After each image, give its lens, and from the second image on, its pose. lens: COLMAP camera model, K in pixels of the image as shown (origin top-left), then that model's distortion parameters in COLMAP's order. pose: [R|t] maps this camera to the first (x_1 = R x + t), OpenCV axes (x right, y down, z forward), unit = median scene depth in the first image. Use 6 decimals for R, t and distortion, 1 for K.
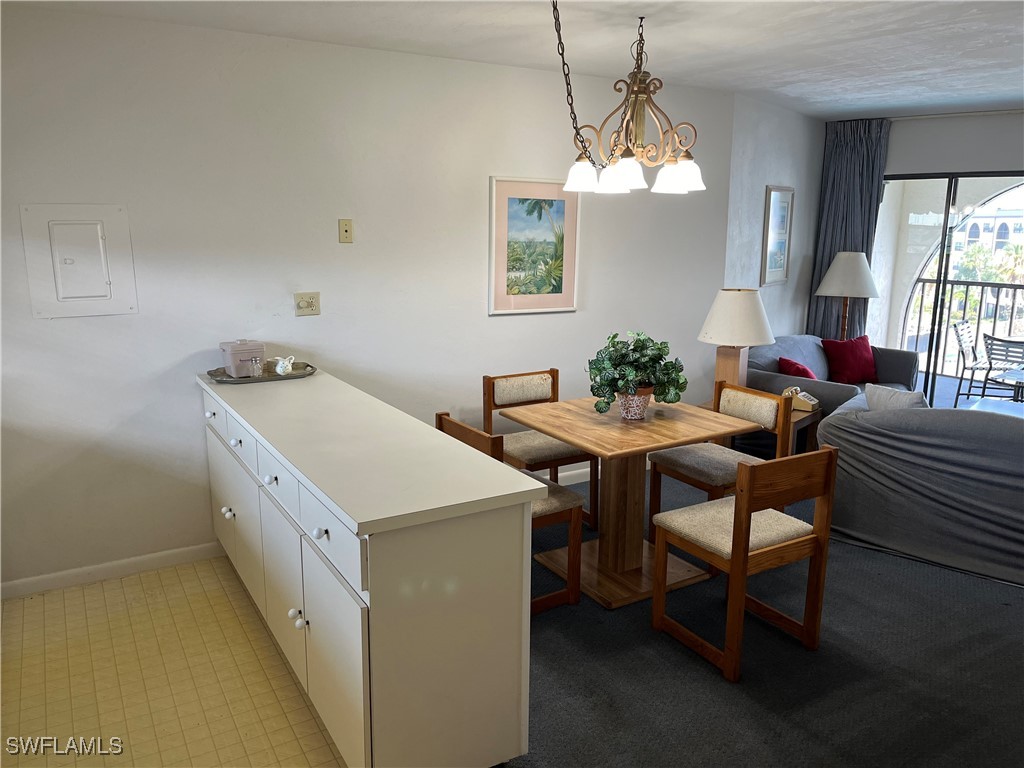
lens RADIAL K [[773.8, 0, 513.5], [0, 773.8, 383.7], [0, 0, 1]] dist [0.028609, -0.030052]
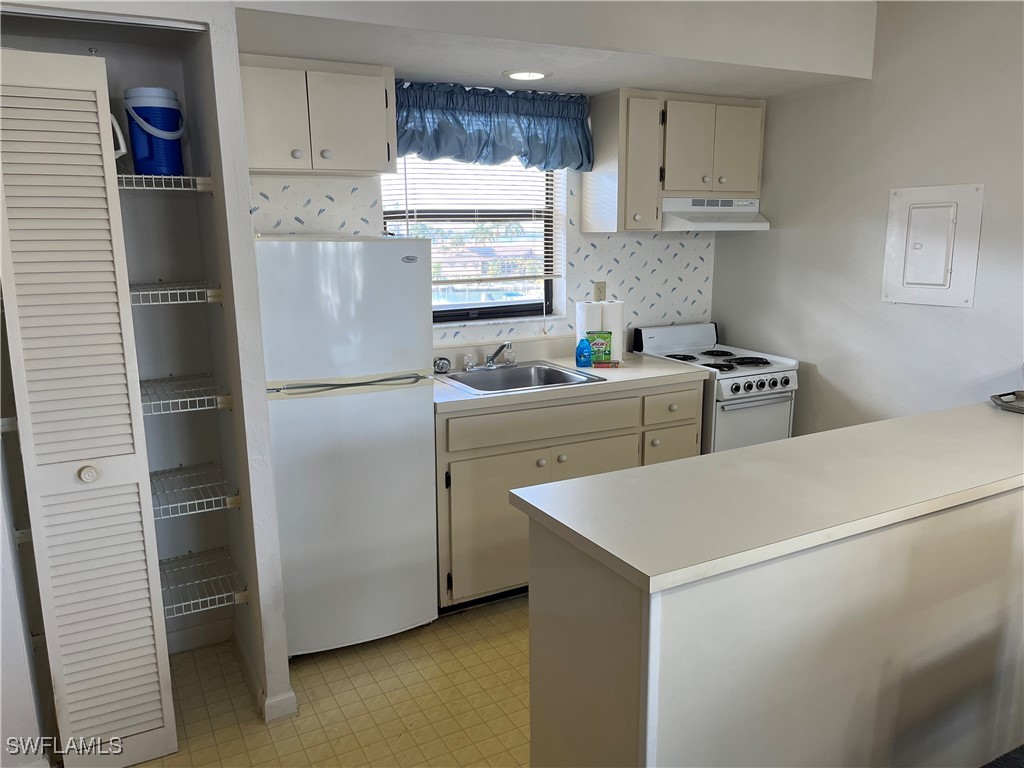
lens RADIAL K [[773.8, 0, 507.2], [0, 773.8, 387.6], [0, 0, 1]] dist [0.028609, -0.030052]
pose [[-0.059515, 0.197586, -0.978477, 0.324880], [-0.185152, 0.961021, 0.205323, -0.066746], [0.980906, 0.193387, -0.020612, 0.401727]]
